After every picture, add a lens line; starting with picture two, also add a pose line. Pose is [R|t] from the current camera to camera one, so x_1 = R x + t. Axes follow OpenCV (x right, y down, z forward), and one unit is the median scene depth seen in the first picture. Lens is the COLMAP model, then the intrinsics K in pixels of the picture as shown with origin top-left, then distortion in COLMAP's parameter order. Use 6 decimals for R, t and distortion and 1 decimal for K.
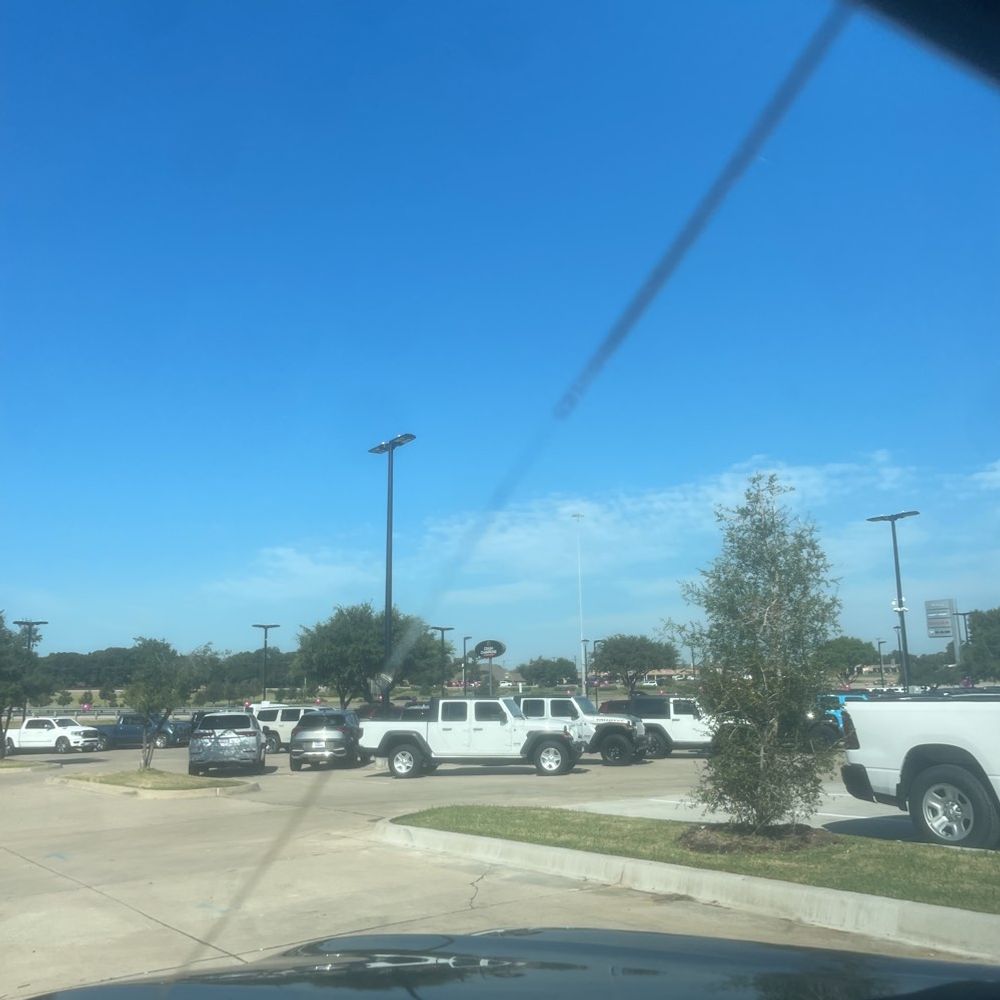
lens RADIAL K [[1009.2, 0, 503.2], [0, 1009.2, 493.4], [0, 0, 1]] dist [0.084336, -0.121140]
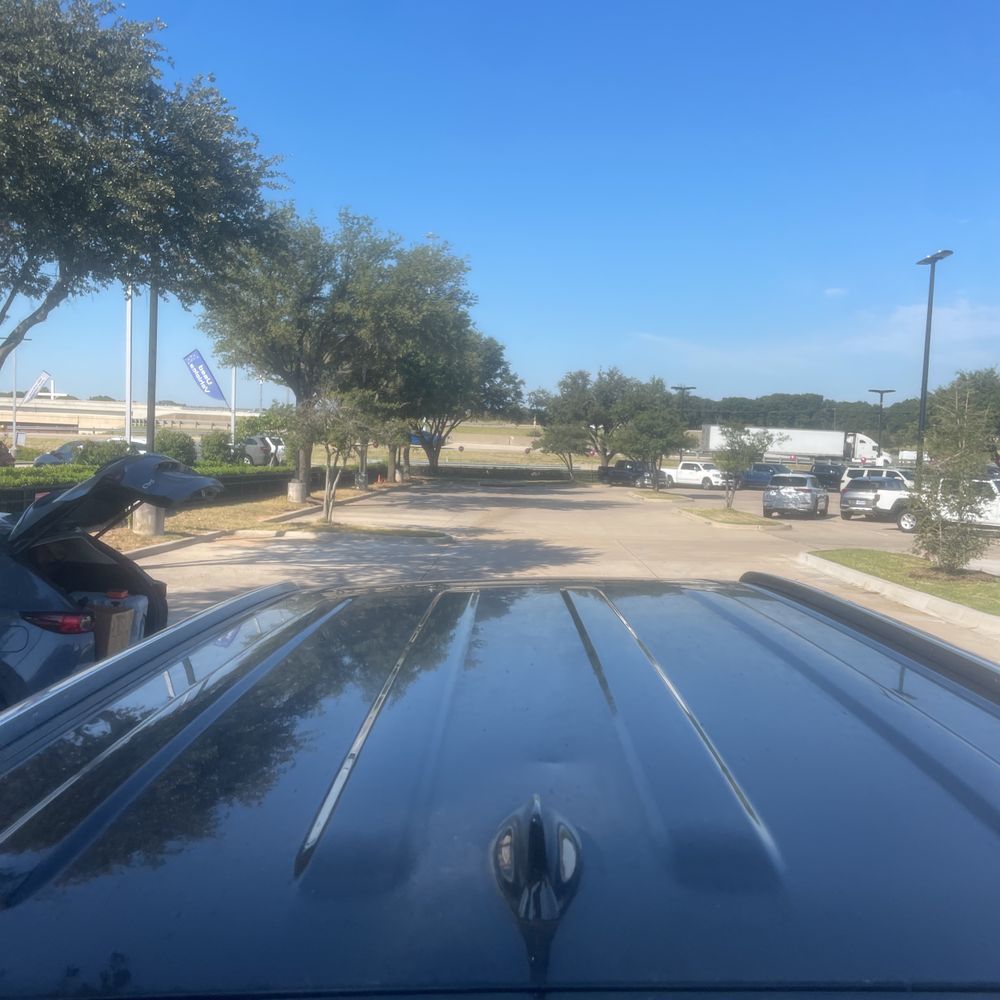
lens RADIAL K [[998.9, 0, 500.0], [0, 998.9, 500.0], [0, 0, 1]] dist [0.046801, -0.003465]
pose [[0.805700, 0.079056, -0.587025, 0.186662], [0.072640, 0.970385, 0.230384, -0.080507], [0.587853, -0.228262, 0.776096, -0.254137]]
